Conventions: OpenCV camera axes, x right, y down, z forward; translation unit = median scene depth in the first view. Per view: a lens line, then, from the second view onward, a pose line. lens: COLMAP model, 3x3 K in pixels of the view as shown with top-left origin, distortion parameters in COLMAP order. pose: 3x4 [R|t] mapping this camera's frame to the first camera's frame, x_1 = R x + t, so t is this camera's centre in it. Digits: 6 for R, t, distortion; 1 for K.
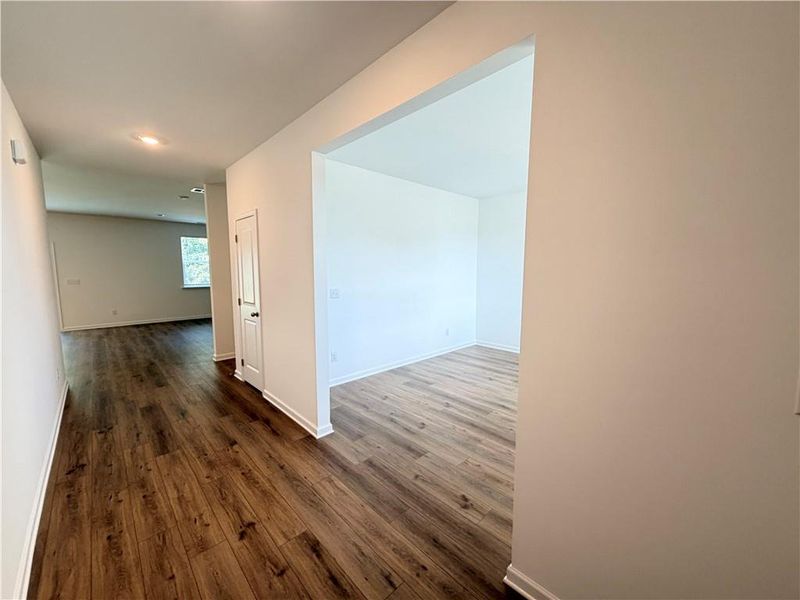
lens RADIAL K [[319.2, 0, 402.7], [0, 319.2, 299.1], [0, 0, 1]] dist [-0.000788, -0.000503]
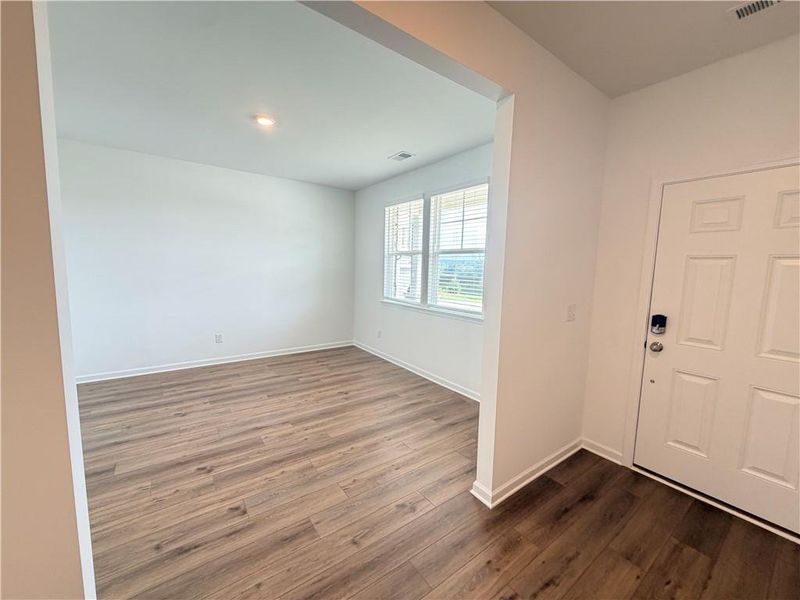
lens RADIAL K [[319.2, 0, 401.1], [0, 319.2, 299.9], [0, 0, 1]] dist [-0.000788, -0.000503]
pose [[0.135961, -0.099210, 0.985734, -0.515917], [0.071054, 0.993388, 0.090180, -0.046414], [-0.988163, 0.057779, 0.142111, 0.643763]]
